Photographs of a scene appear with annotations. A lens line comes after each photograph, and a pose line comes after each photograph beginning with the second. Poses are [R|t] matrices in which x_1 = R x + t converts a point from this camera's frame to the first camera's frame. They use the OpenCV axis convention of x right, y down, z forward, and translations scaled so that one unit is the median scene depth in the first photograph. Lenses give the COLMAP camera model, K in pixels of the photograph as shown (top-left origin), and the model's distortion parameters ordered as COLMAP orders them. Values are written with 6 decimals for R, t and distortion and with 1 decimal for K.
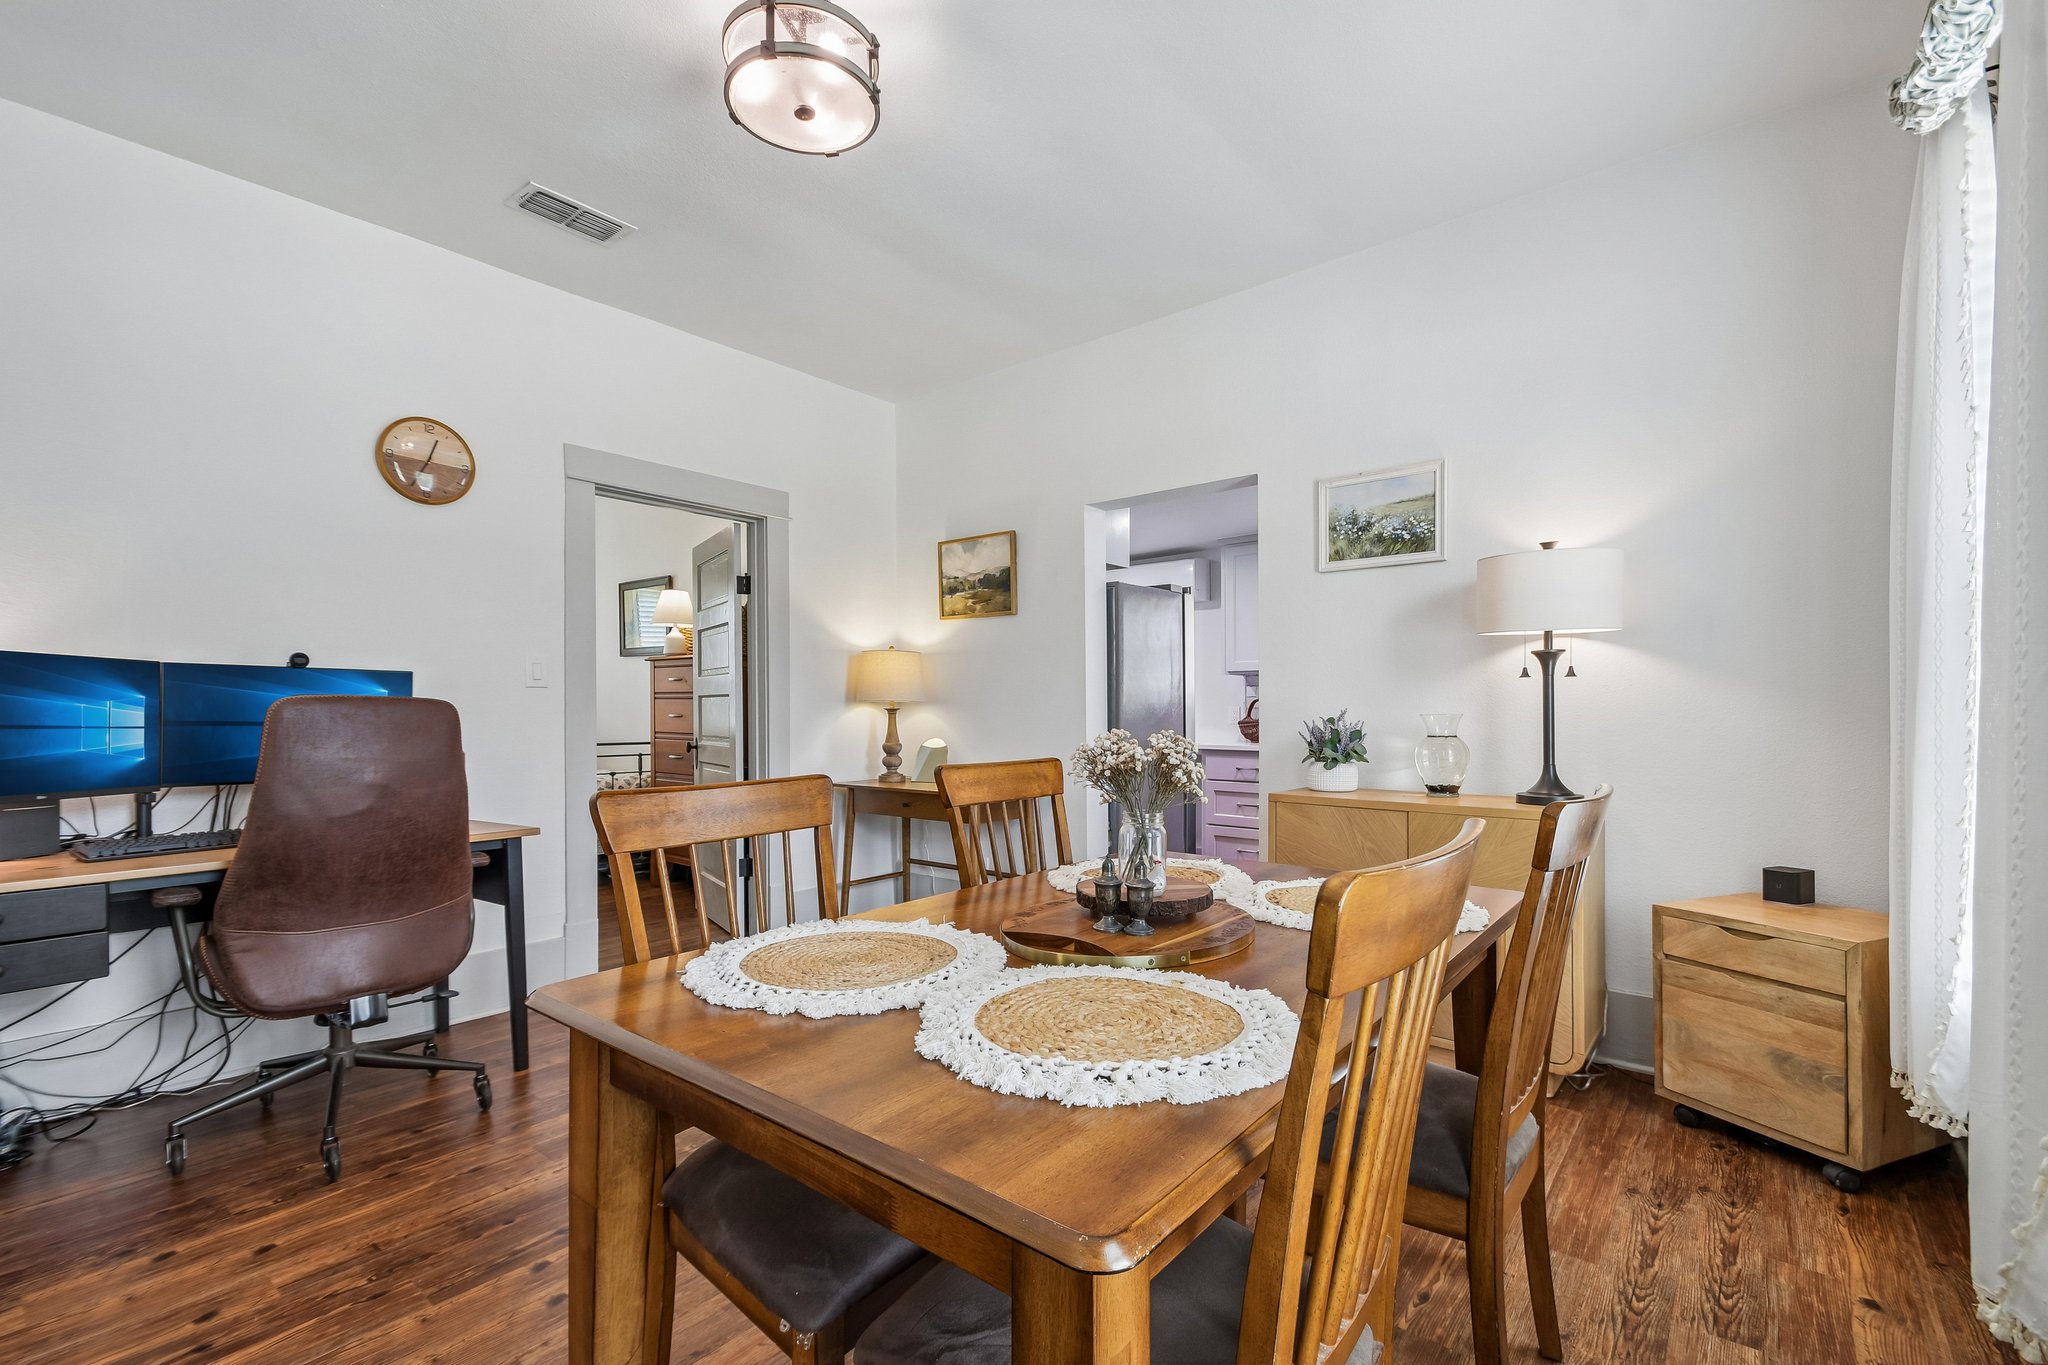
lens RADIAL K [[906.1, 0, 1001.4], [0, 906.1, 716.8], [0, 0, 1]] dist [0.022731, -0.000058]
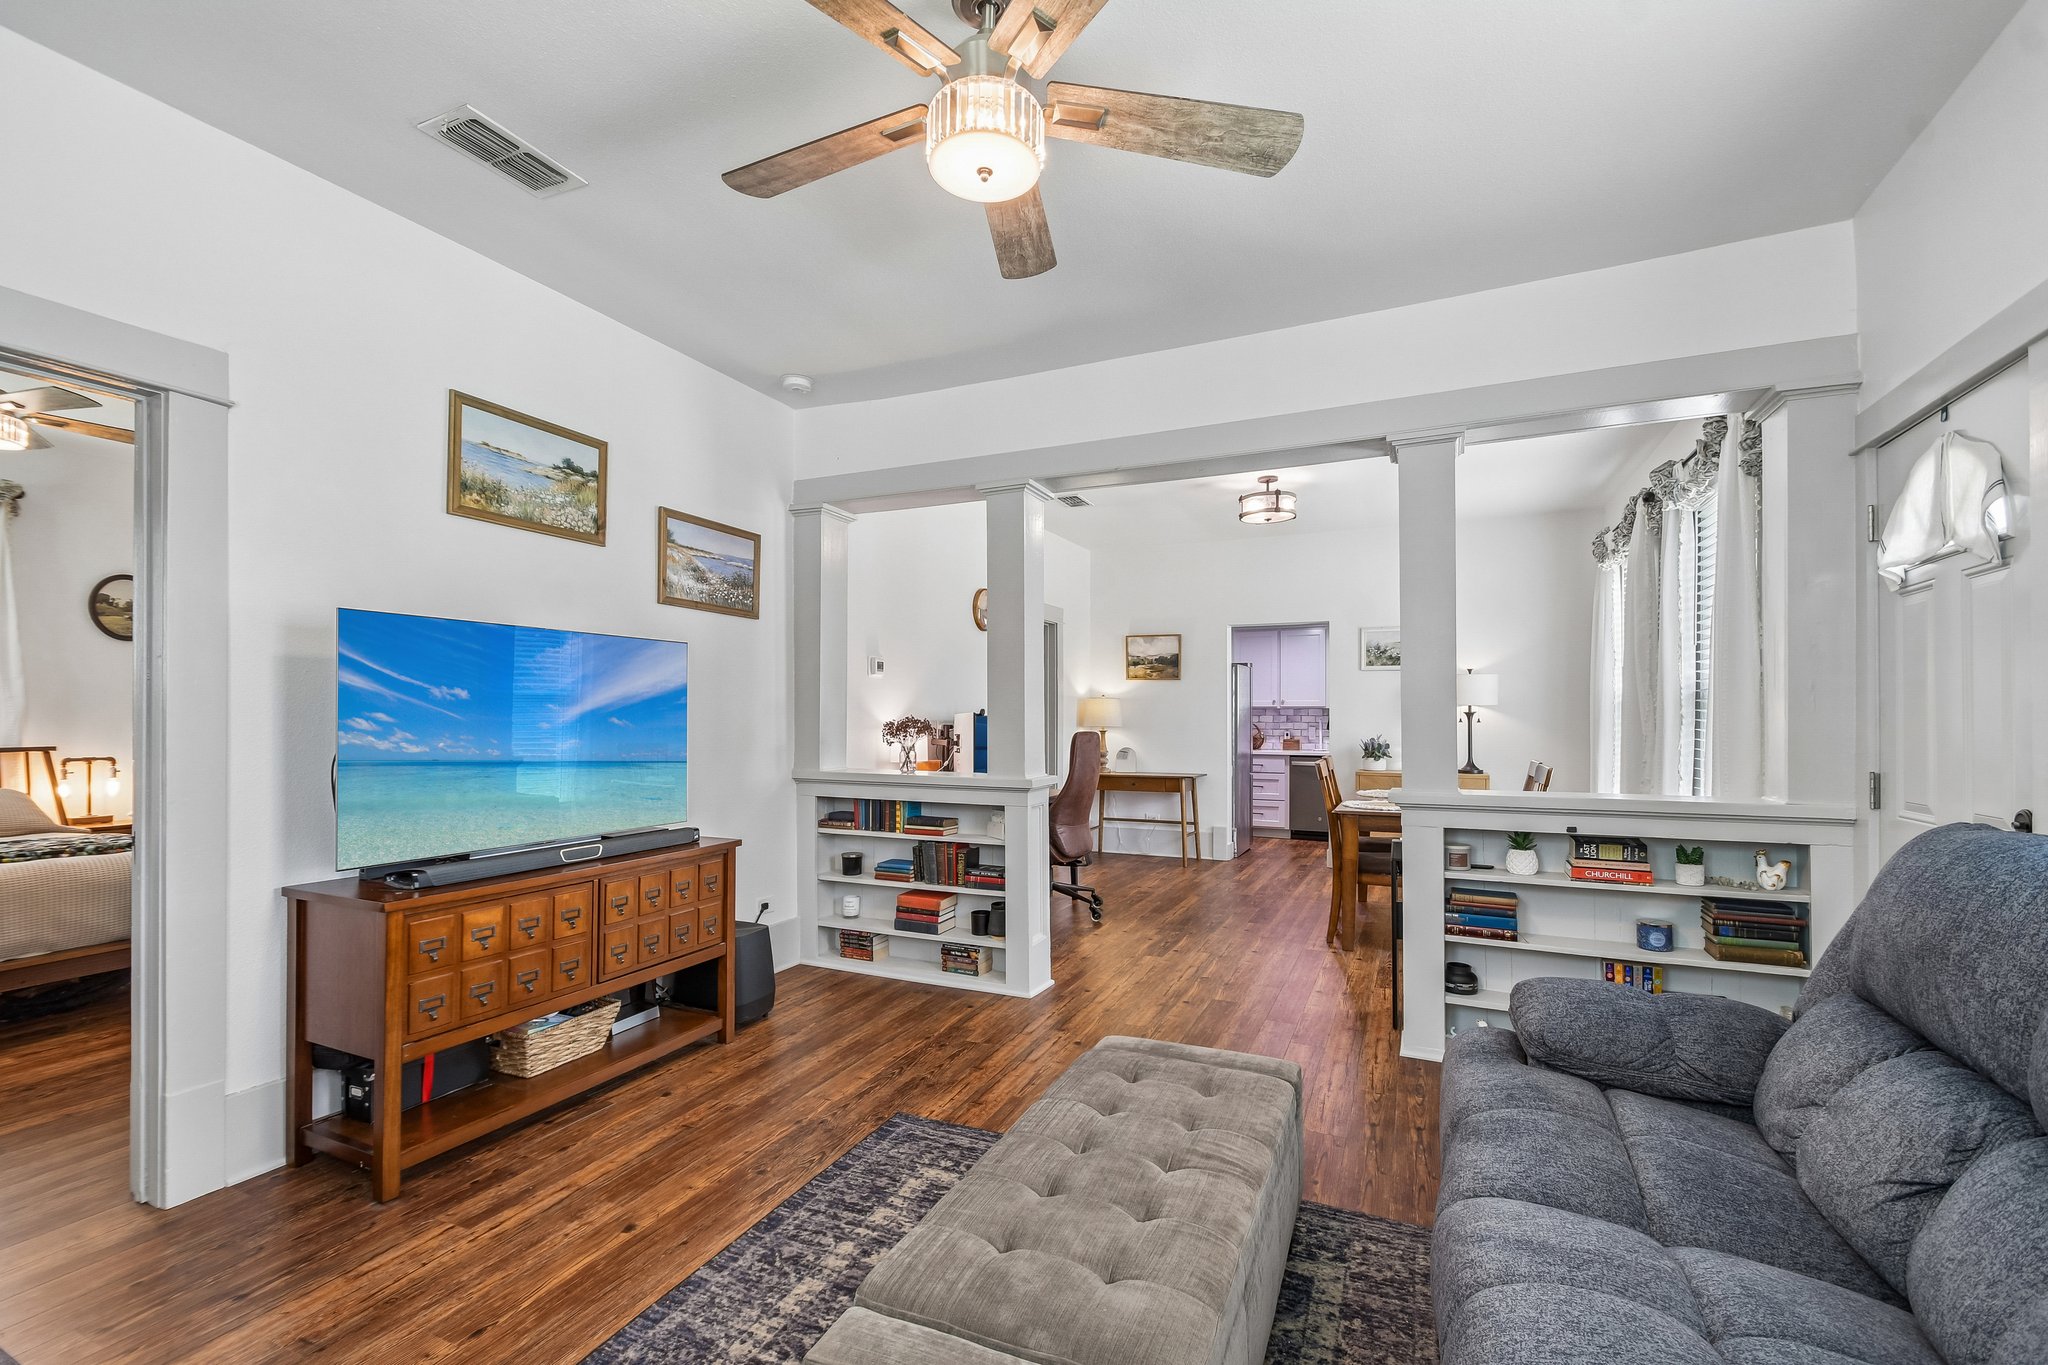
lens RADIAL K [[890.6, 0, 1017.2], [0, 890.6, 714.8], [0, 0, 1]] dist [0.018557, -0.011667]
pose [[0.965889, 0.005441, 0.258900, -1.004953], [-0.002503, 0.999929, -0.011673, -0.026893], [-0.258945, 0.010627, 0.965834, -0.851251]]
